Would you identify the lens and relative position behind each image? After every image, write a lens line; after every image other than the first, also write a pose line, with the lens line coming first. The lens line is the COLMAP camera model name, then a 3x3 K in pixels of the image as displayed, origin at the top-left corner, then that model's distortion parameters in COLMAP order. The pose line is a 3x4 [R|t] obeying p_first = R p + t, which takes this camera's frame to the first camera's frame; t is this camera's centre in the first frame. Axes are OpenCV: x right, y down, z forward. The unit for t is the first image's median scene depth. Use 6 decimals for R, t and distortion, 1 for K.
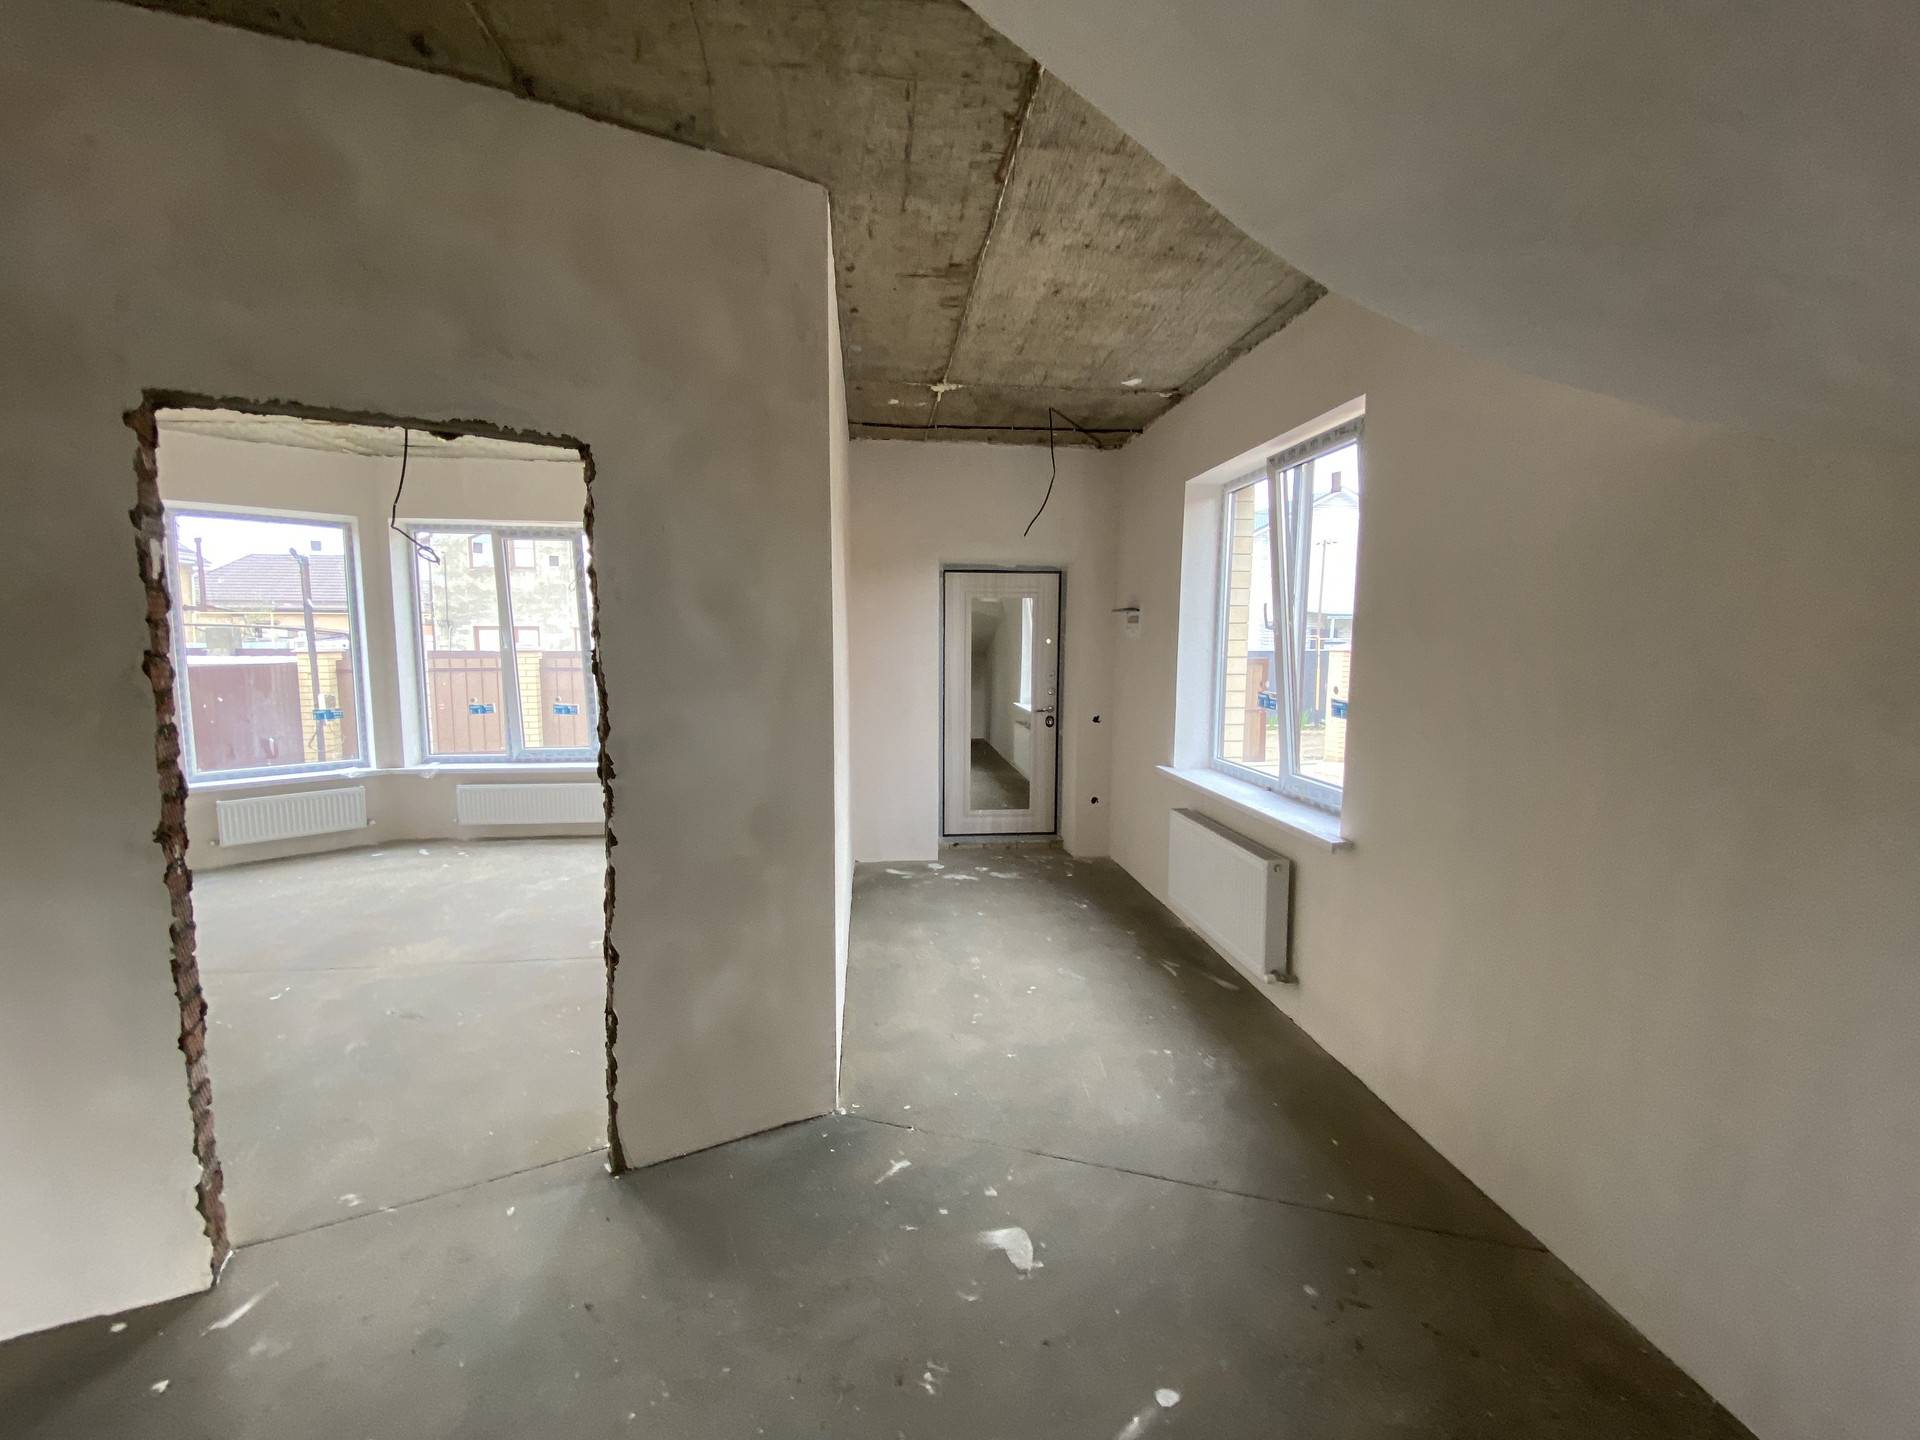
lens RADIAL K [[791.2, 0, 953.1], [0, 791.2, 721.0], [0, 0, 1]] dist [-0.002384, -0.000463]
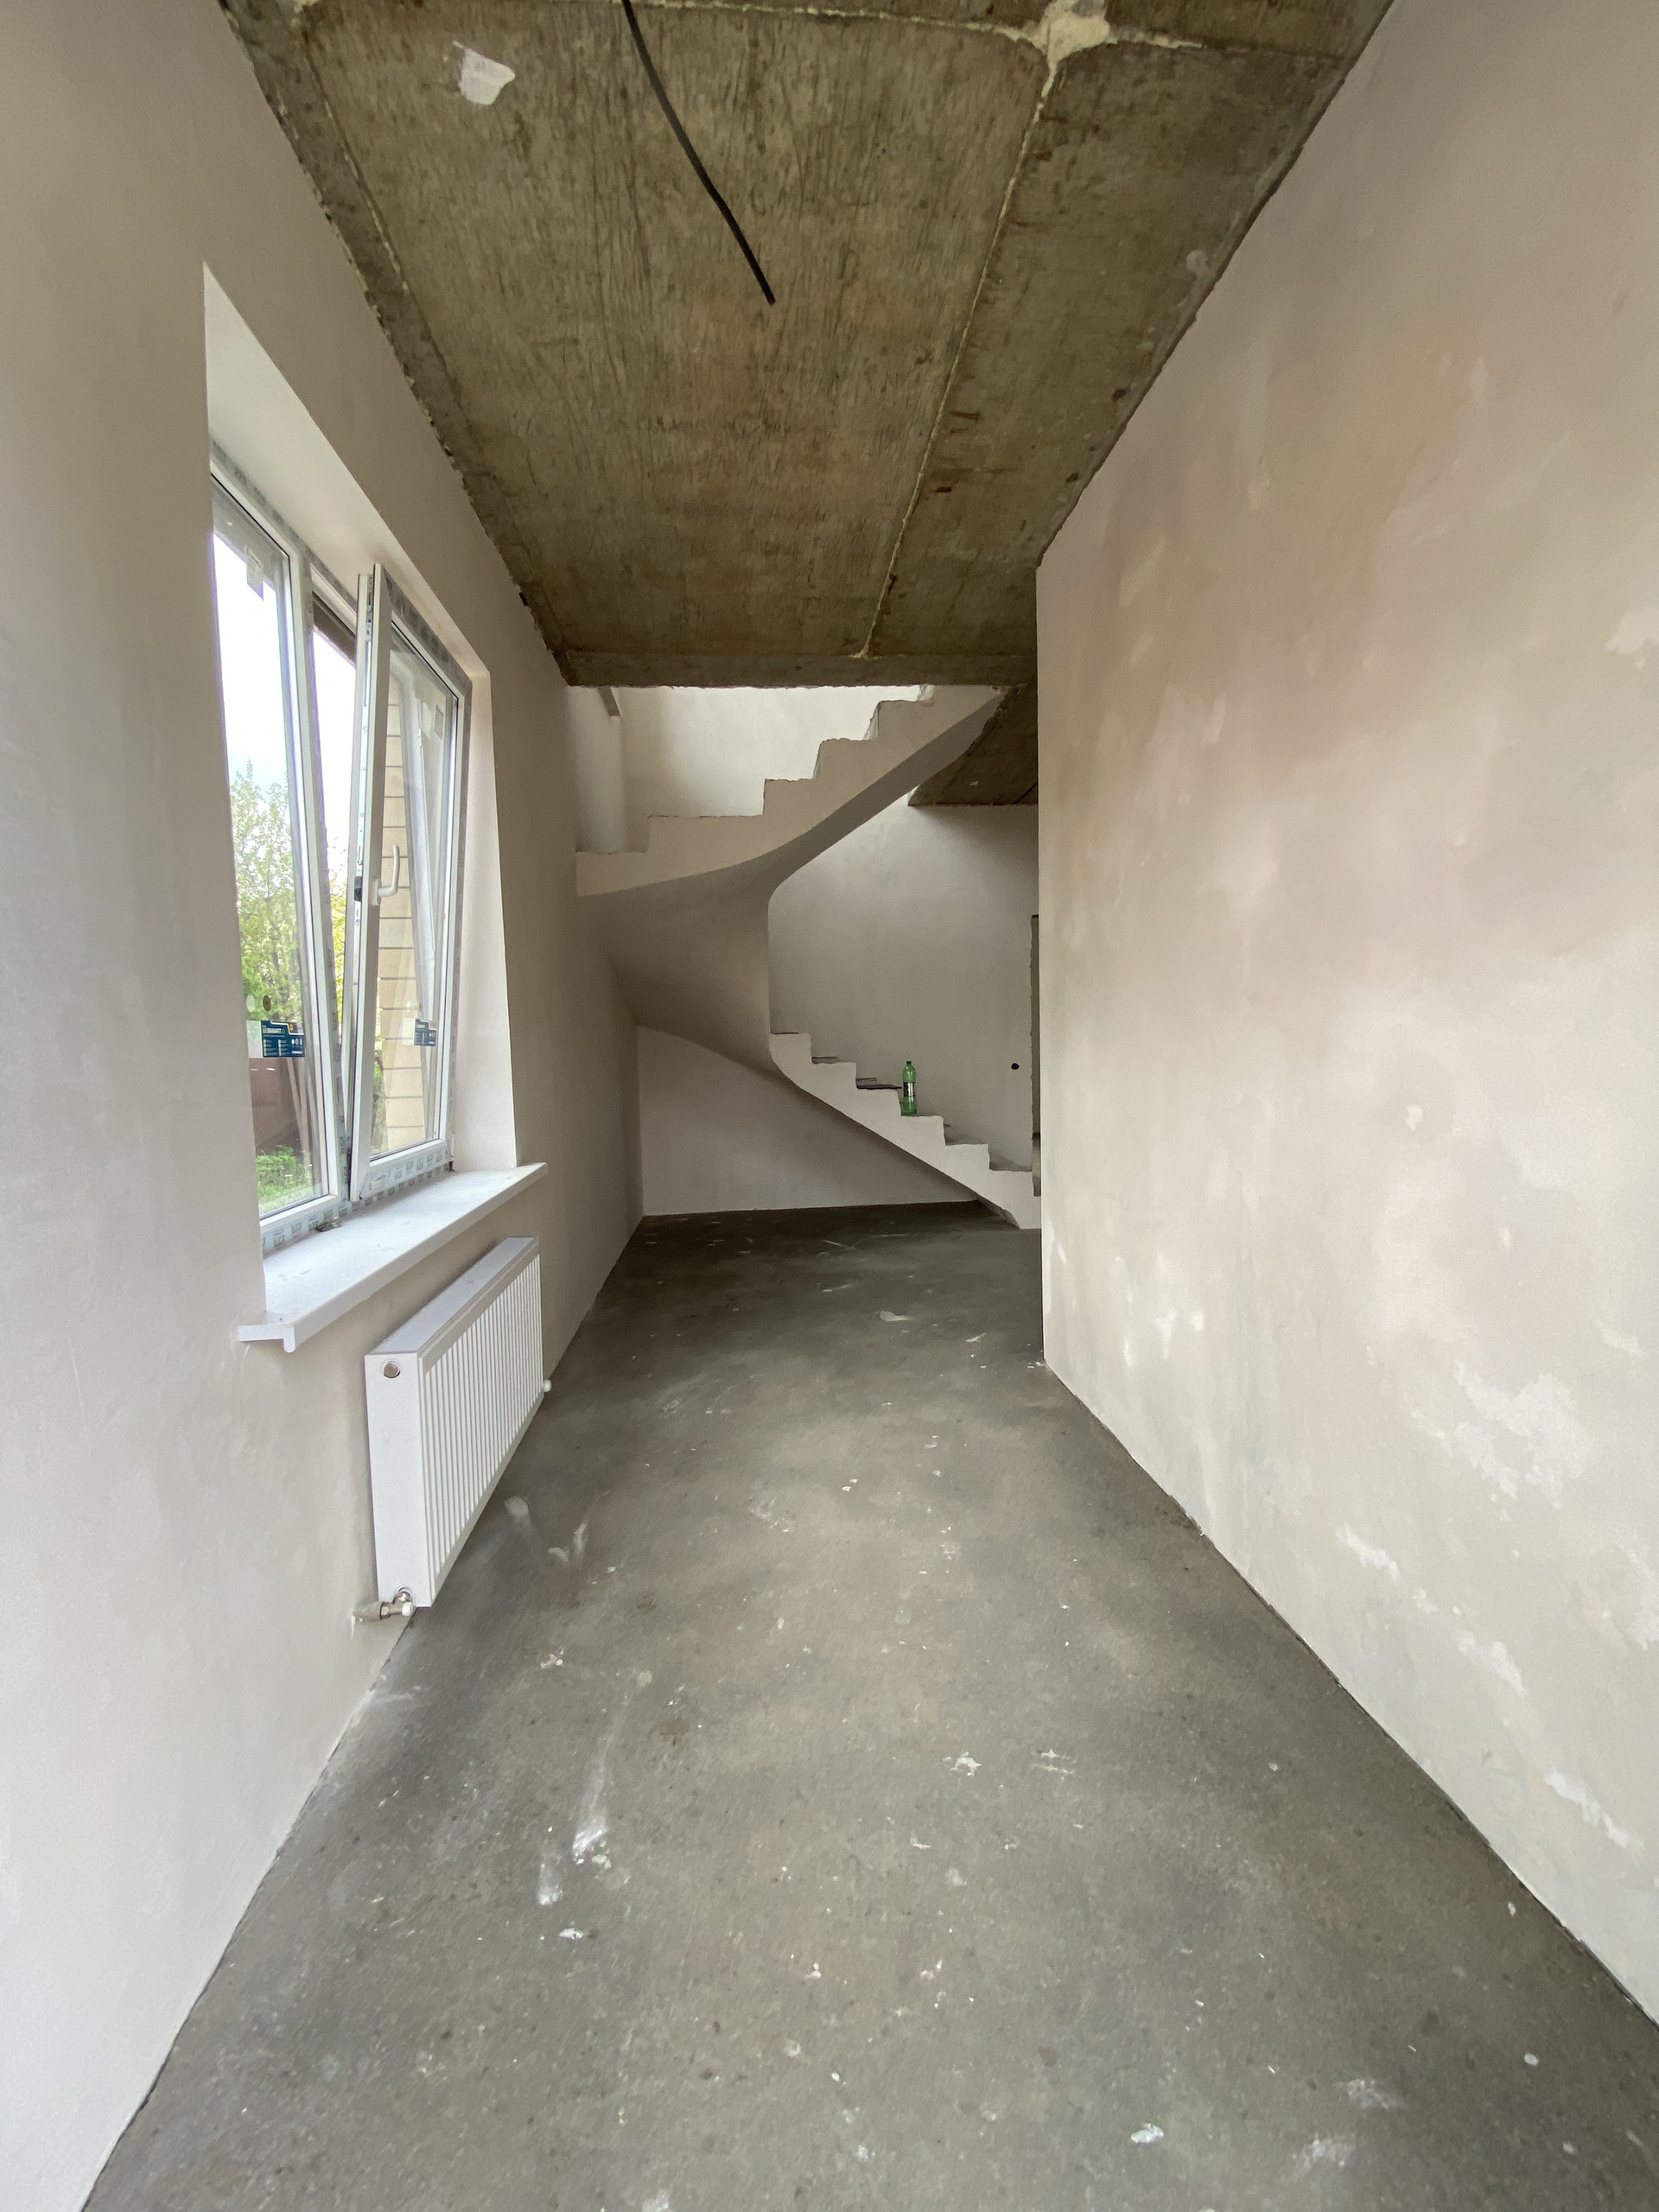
lens RADIAL K [[911.6, 0, 823.8], [0, 911.6, 1105.9], [0, 0, 1]] dist [-0.002384, -0.000463]
pose [[-0.999536, 0.019014, 0.023804, 0.075765], [0.022991, 0.983426, 0.179848, -0.064365], [-0.019990, 0.180312, -0.983406, 1.296869]]
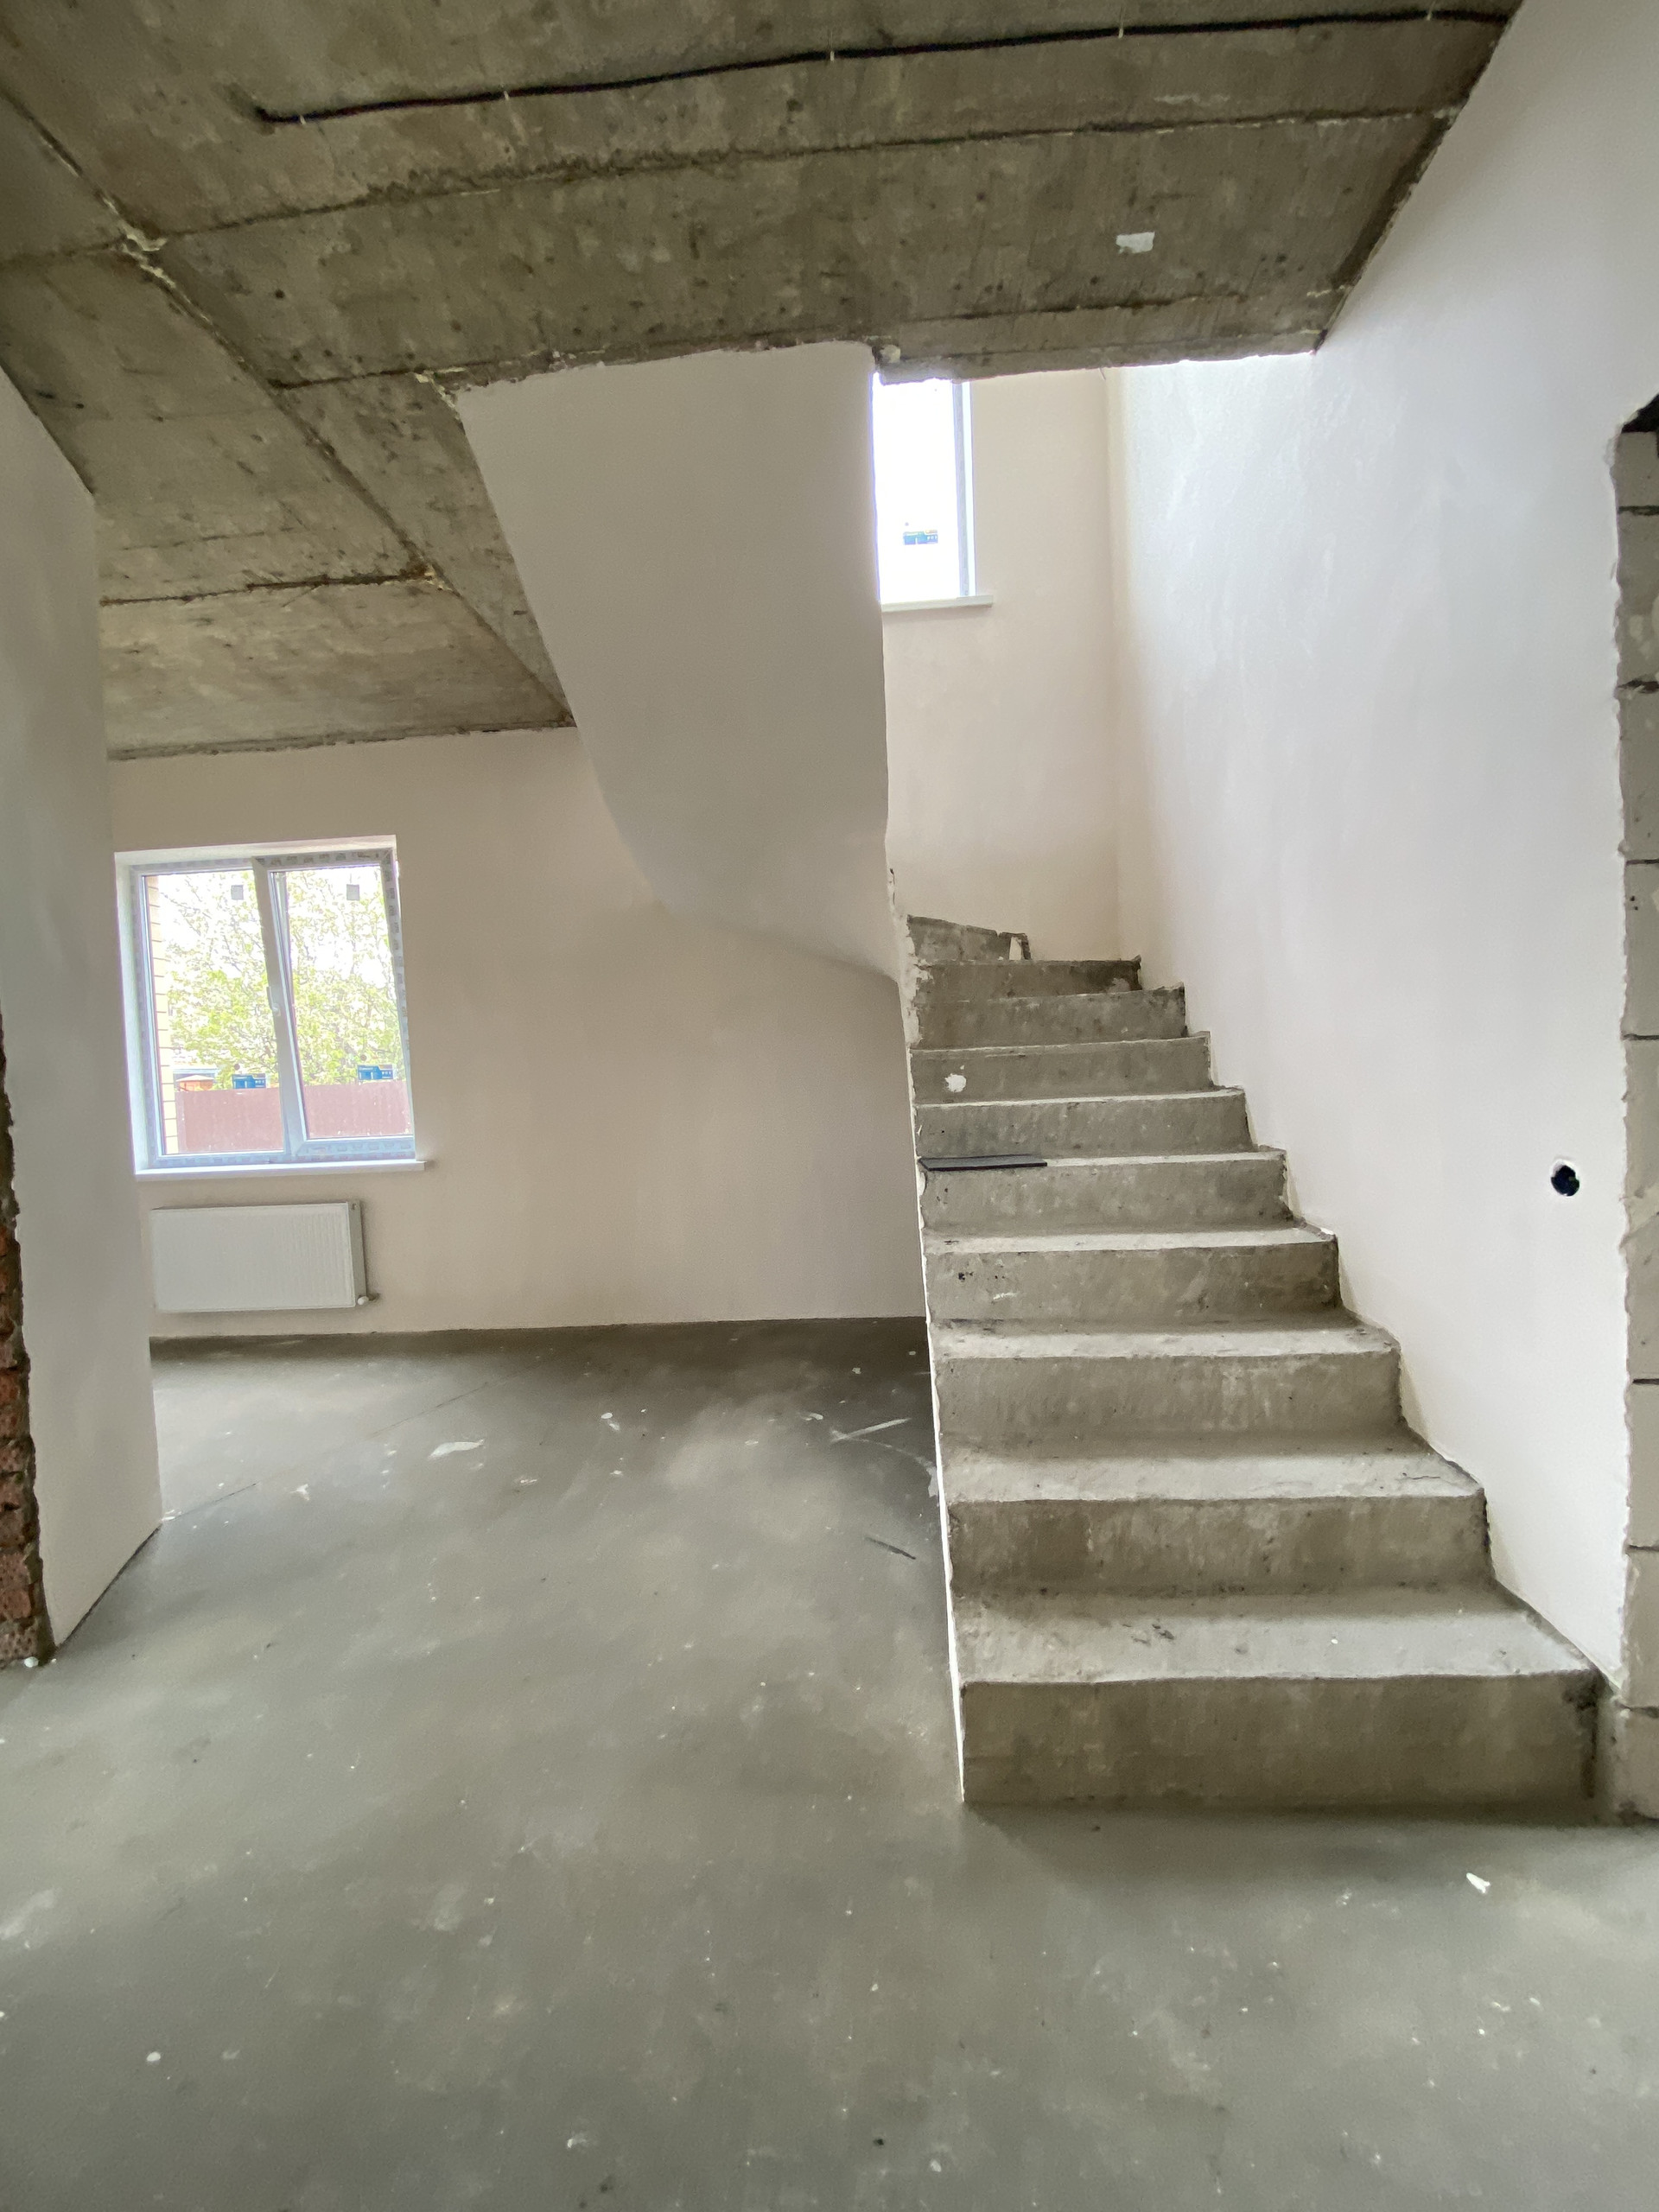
lens RADIAL K [[911.6, 0, 823.8], [0, 911.6, 1105.9], [0, 0, 1]] dist [-0.002384, -0.000463]
pose [[0.184941, -0.063914, 0.980669, -0.571215], [0.148684, 0.988216, 0.036366, 0.066554], [-0.971437, 0.139084, 0.192264, 0.021290]]
